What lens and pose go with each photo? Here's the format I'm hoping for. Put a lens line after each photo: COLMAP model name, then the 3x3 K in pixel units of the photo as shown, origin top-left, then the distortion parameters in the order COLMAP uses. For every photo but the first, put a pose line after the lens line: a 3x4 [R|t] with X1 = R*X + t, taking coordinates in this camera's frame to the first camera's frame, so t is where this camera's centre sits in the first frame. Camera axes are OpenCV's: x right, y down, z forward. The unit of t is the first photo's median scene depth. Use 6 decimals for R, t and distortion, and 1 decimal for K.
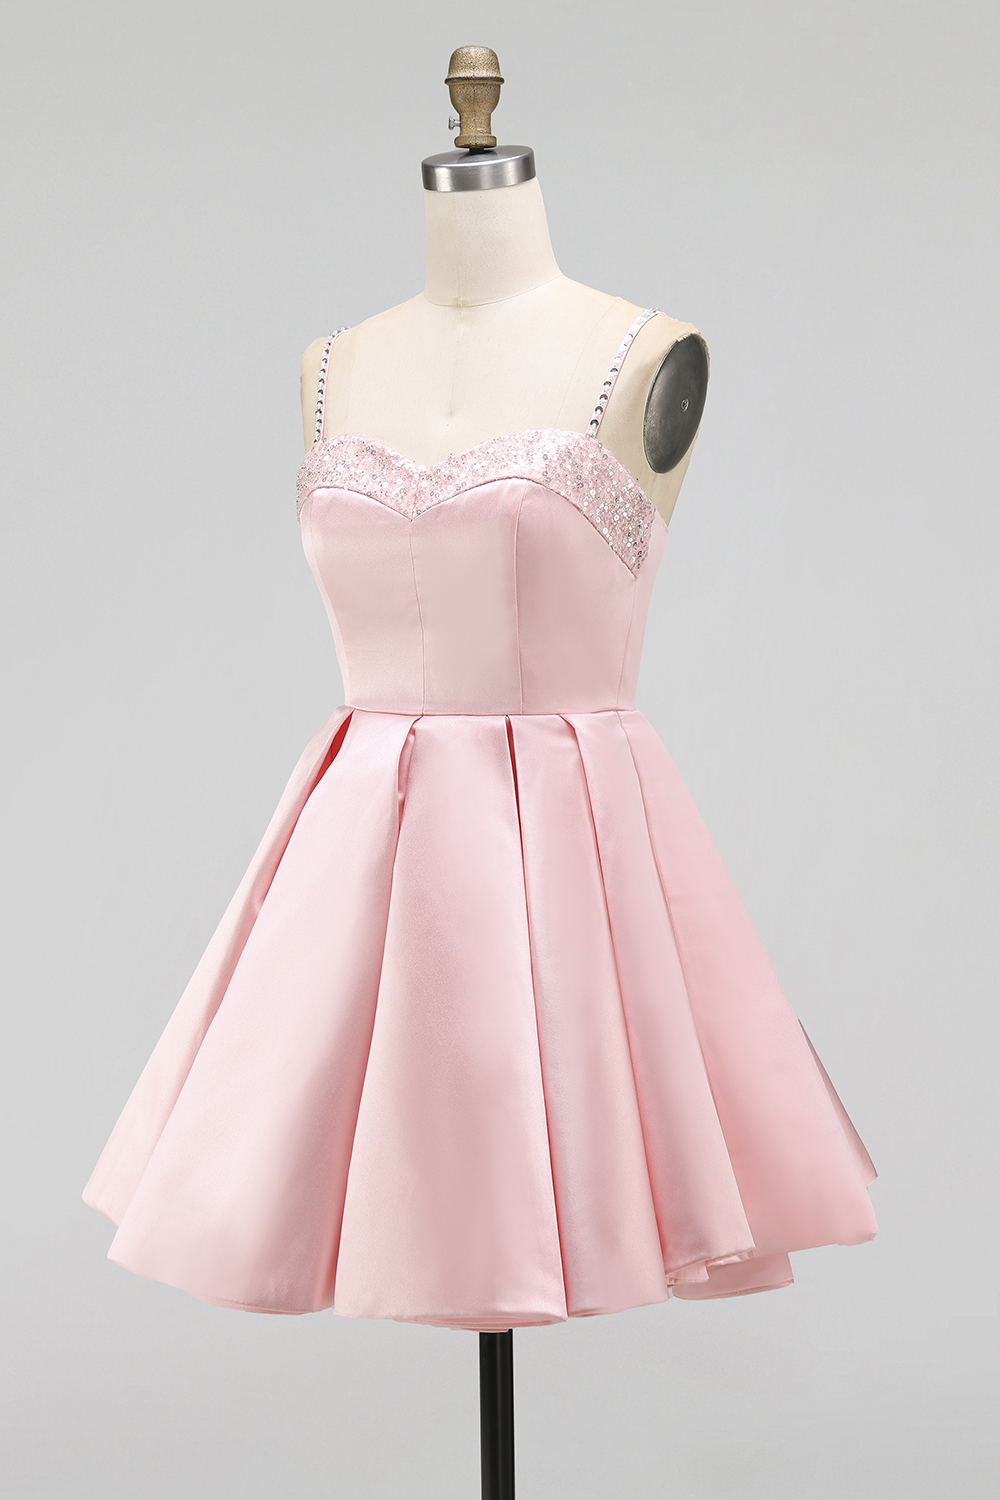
lens RADIAL K [[2753.4, 0, 500.0], [0, 2753.4, 750.0], [0, 0, 1]] dist [0.037814, -0.124203]
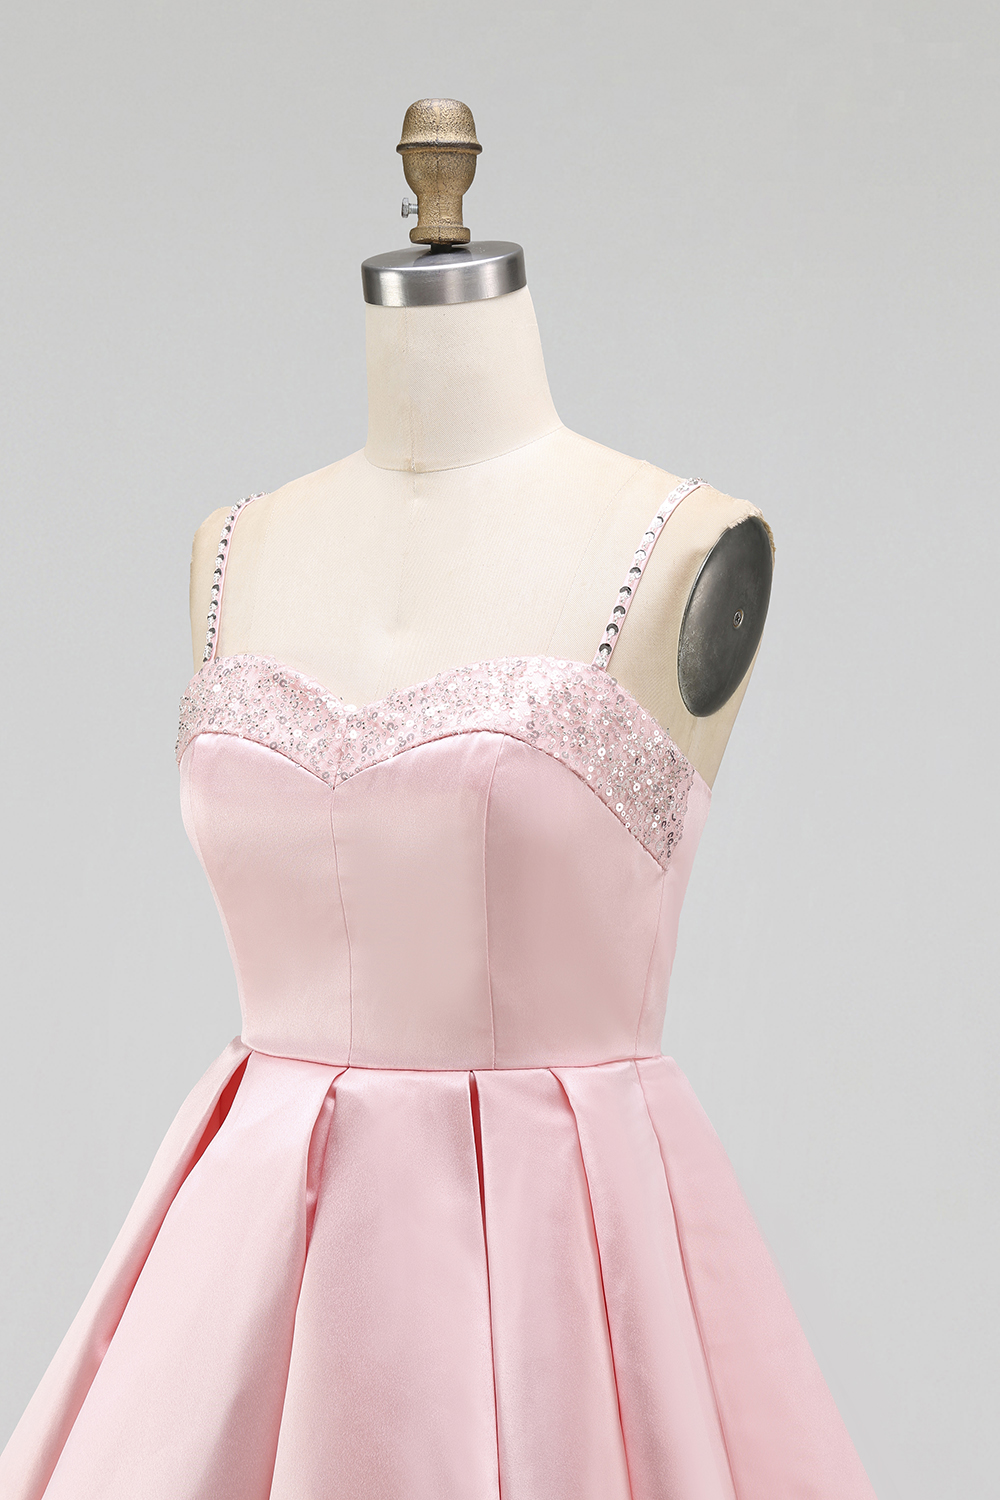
lens RADIAL K [[2920.3, 0, 500.0], [0, 2920.3, 750.0], [0, 0, 1]] dist [0.022788, 0.076656]
pose [[0.999871, 0.012917, -0.009530, 0.015200], [-0.013309, 0.999018, -0.042252, -0.061626], [0.008975, 0.042374, 0.999062, 0.276751]]
